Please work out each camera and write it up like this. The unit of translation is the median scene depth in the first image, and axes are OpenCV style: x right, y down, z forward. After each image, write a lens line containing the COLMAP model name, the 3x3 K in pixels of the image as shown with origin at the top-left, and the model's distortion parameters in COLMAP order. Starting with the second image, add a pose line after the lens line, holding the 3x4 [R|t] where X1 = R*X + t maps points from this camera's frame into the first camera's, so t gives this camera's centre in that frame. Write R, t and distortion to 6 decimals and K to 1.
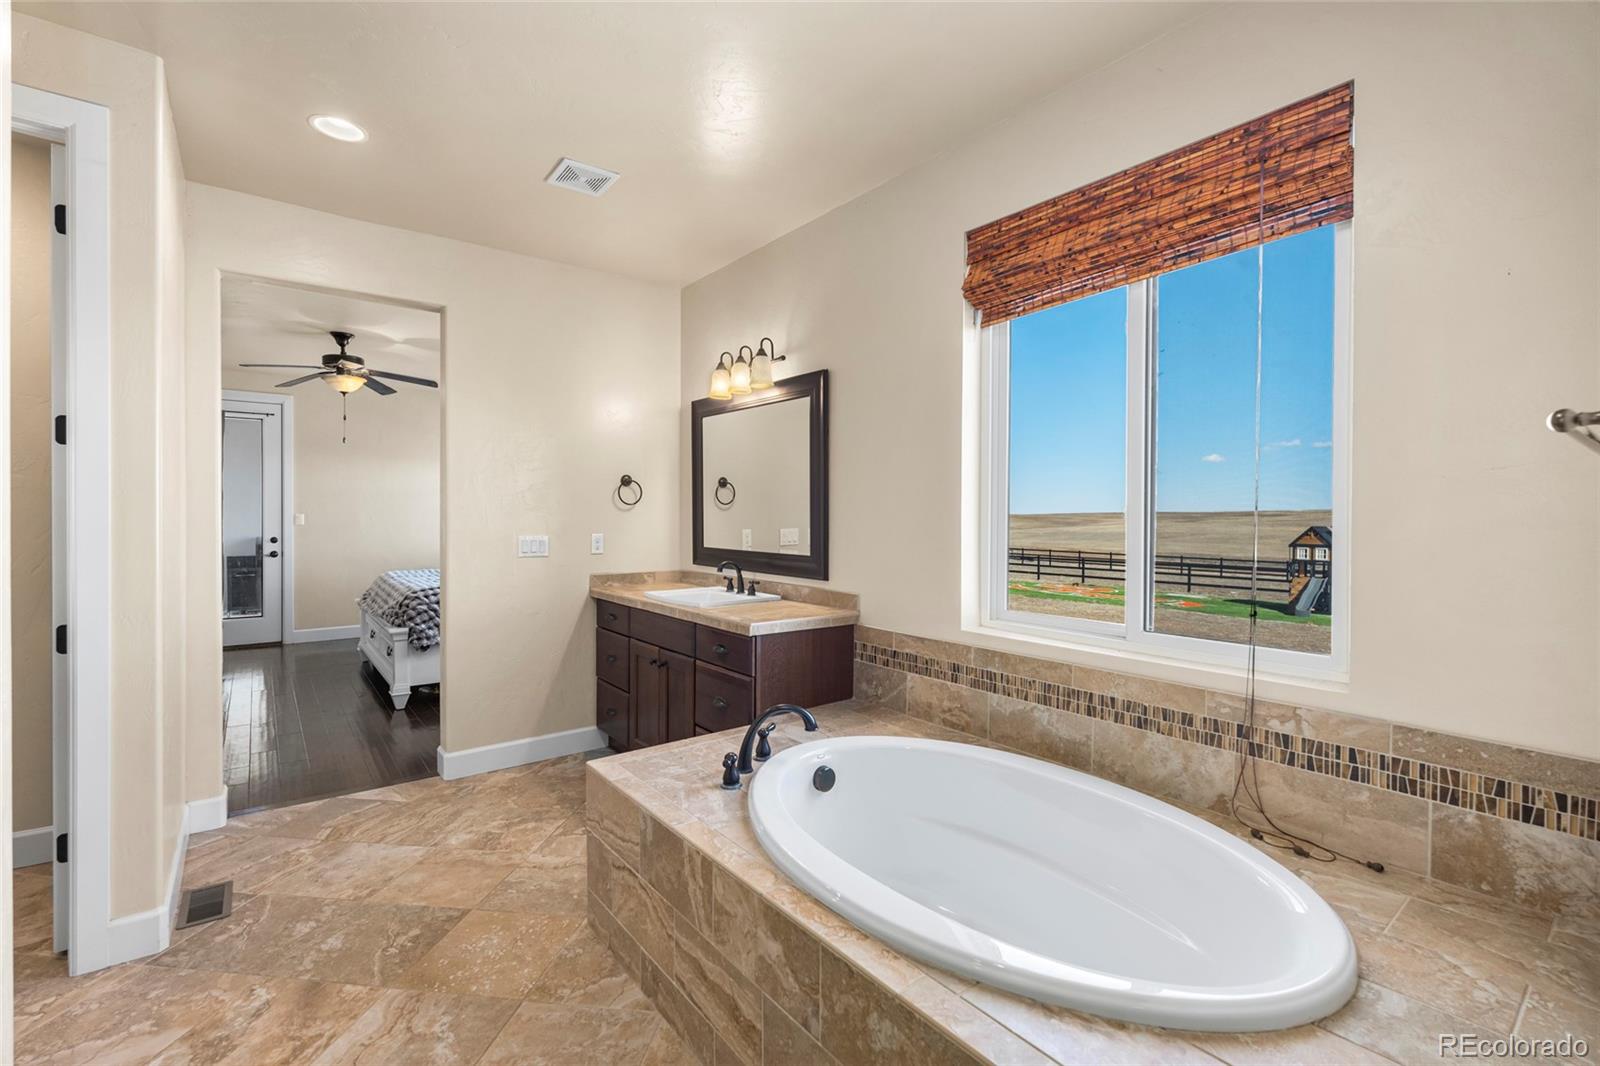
lens RADIAL K [[692.2, 0, 800.0], [0, 692.2, 533.0], [0, 0, 1]] dist [-0.002485, -0.000187]
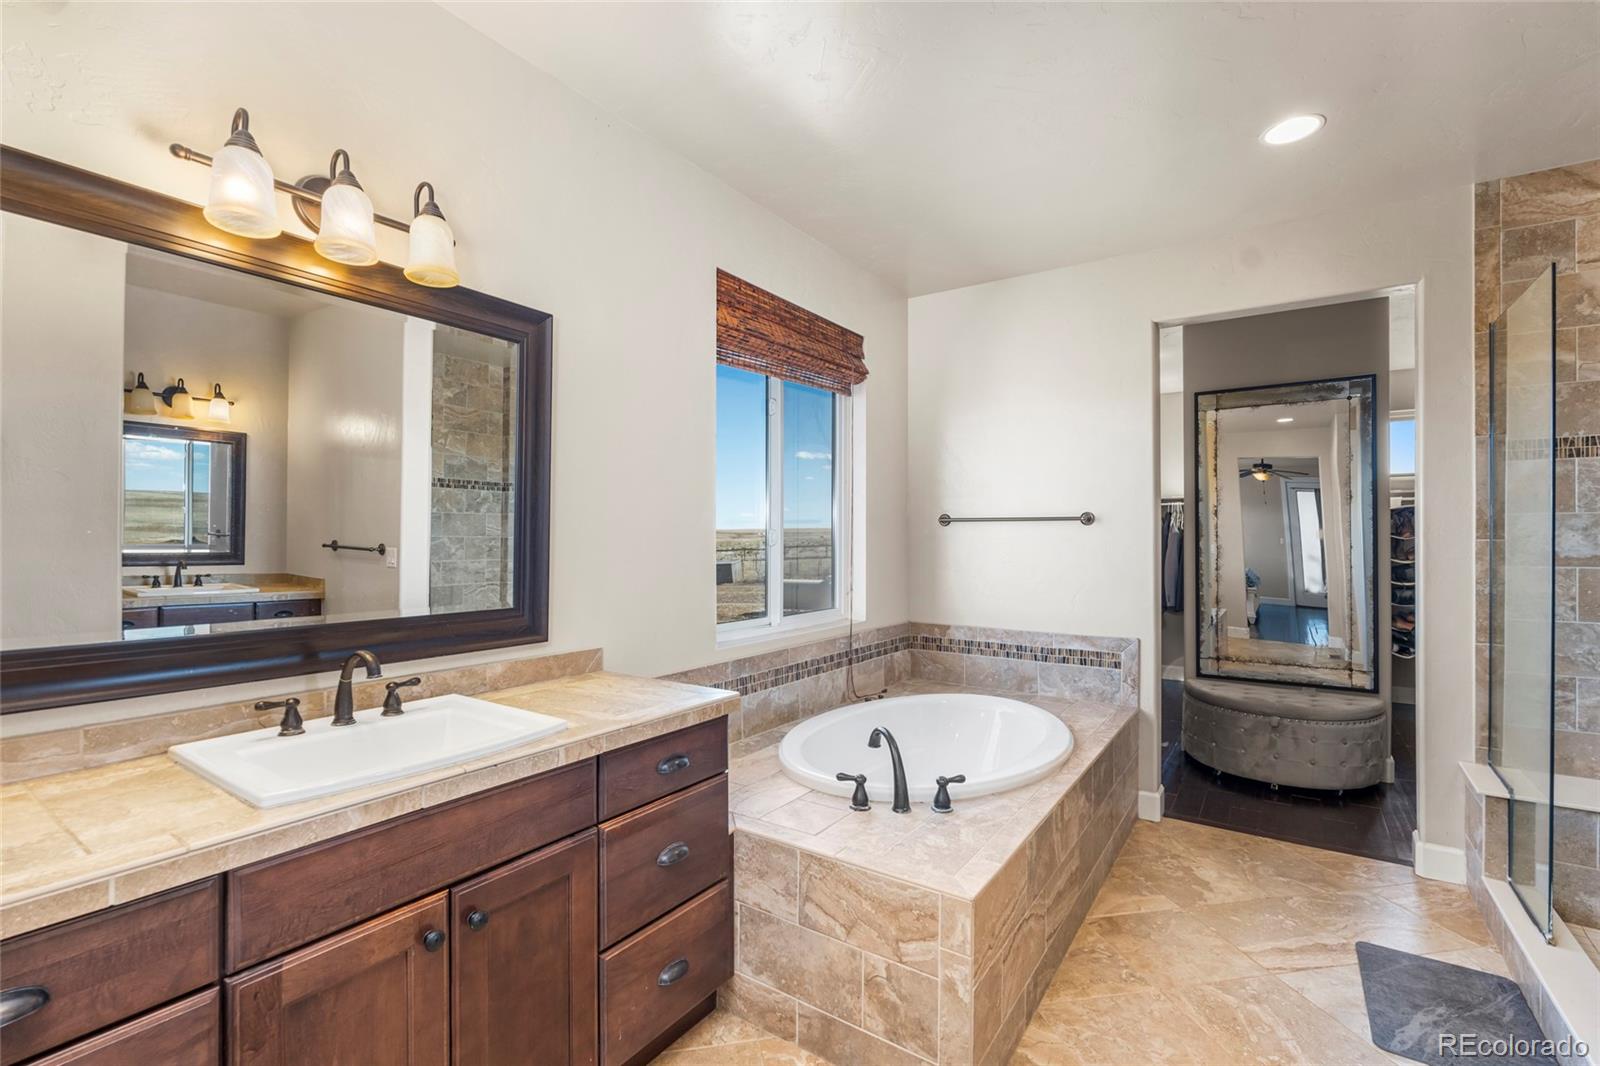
lens RADIAL K [[726.8, 0, 800.0], [0, 726.8, 533.0], [0, 0, 1]] dist [0.000772, 0.000349]
pose [[-0.308791, -0.003526, 0.951123, -1.007826], [0.016176, 0.999829, 0.008959, -0.050023], [-0.950992, 0.018152, -0.308681, 1.466418]]
